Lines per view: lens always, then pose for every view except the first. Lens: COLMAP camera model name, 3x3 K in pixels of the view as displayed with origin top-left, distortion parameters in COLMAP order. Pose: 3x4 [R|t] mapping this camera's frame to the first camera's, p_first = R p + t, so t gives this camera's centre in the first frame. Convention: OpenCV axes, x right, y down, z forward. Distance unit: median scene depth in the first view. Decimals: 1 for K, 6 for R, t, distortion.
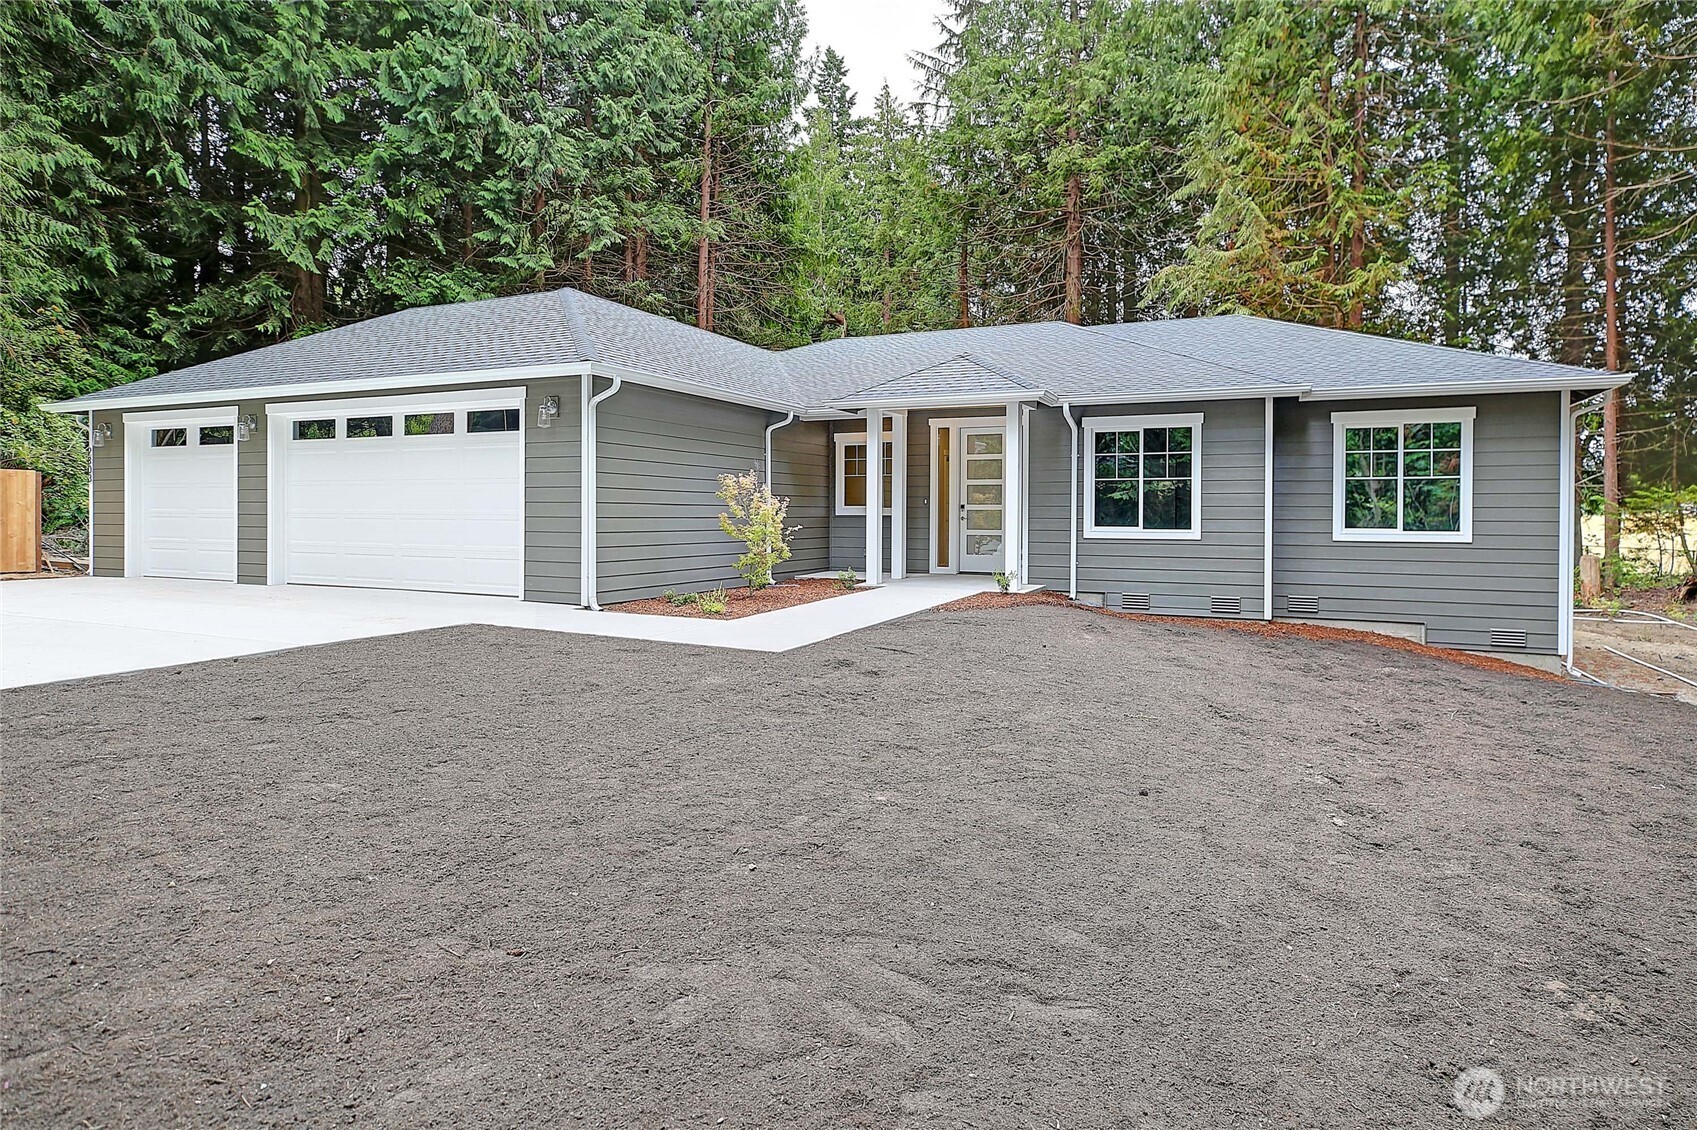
lens RADIAL K [[980.8, 0, 852.9], [0, 980.8, 540.7], [0, 0, 1]] dist [0.001616, 0.001692]
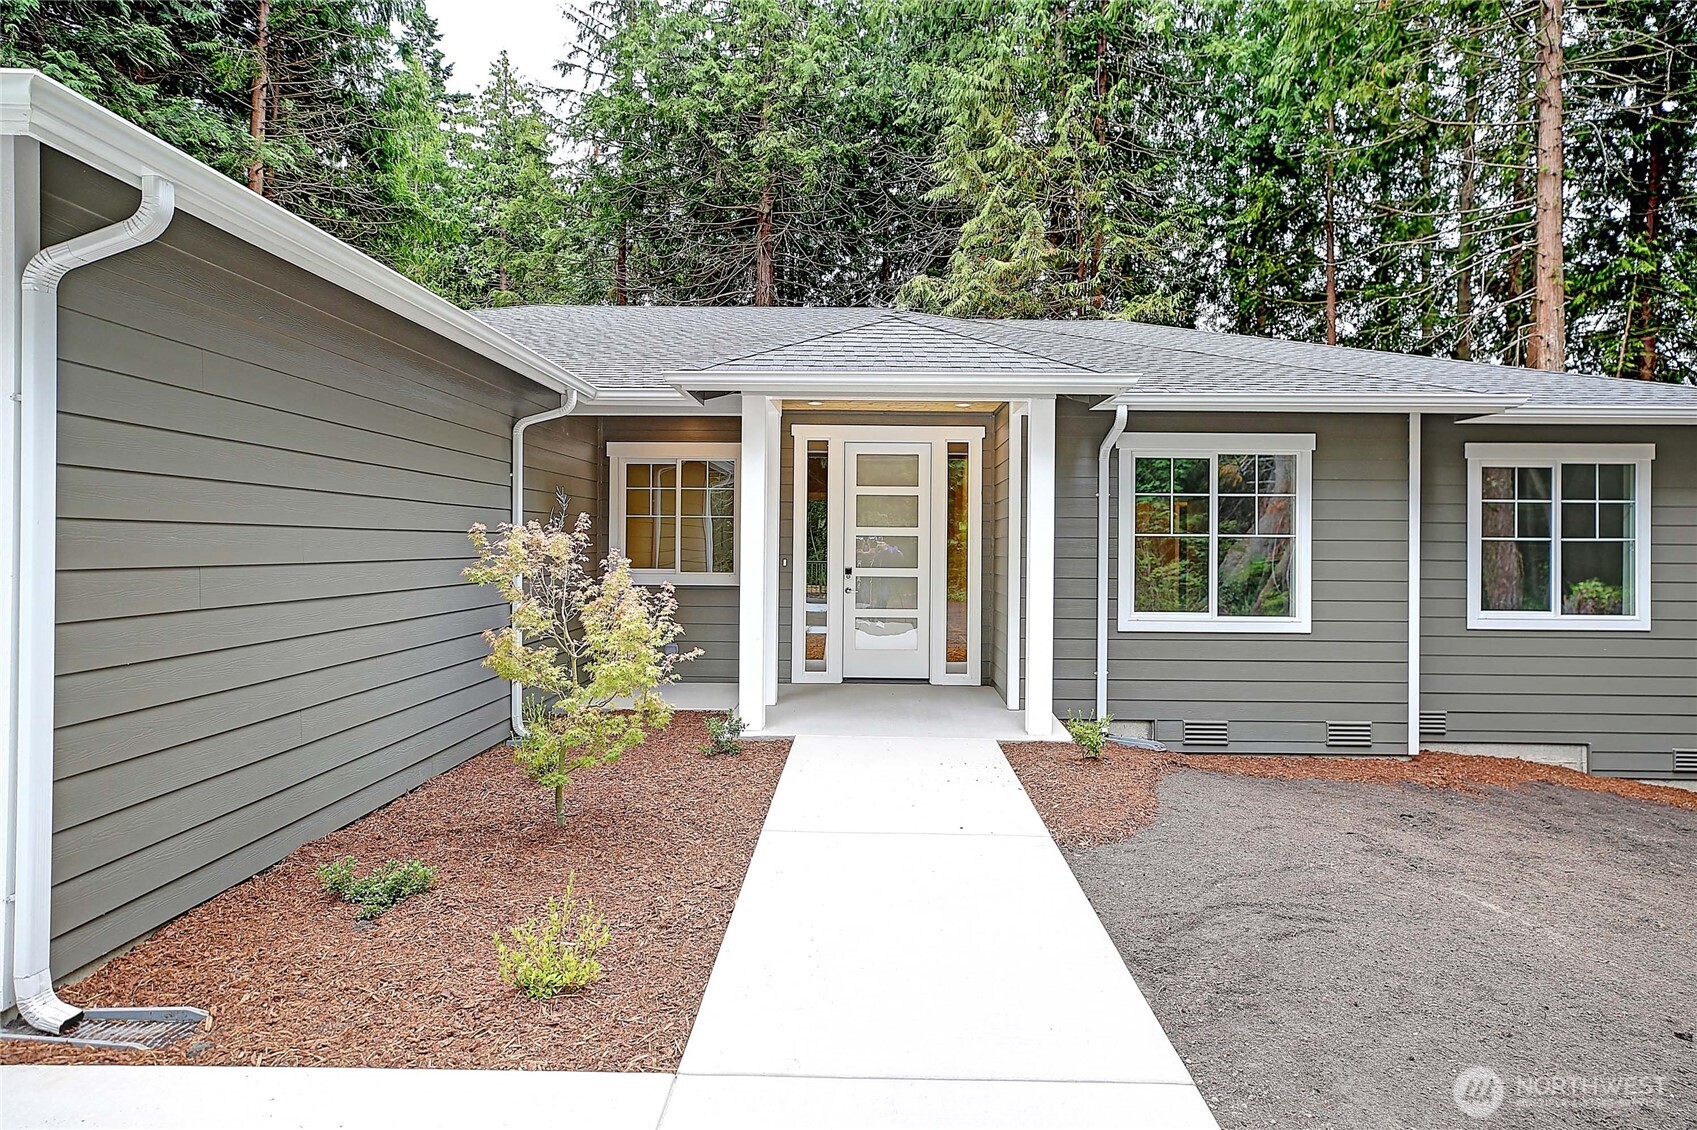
lens RADIAL K [[846.2, 0, 850.6], [0, 846.2, 542.0], [0, 0, 1]] dist [0.003246, 0.001030]
pose [[0.881202, -0.003990, 0.472724, -0.141853], [0.011704, 0.999842, -0.013377, -0.047756], [-0.472596, 0.017321, 0.881109, 0.559213]]
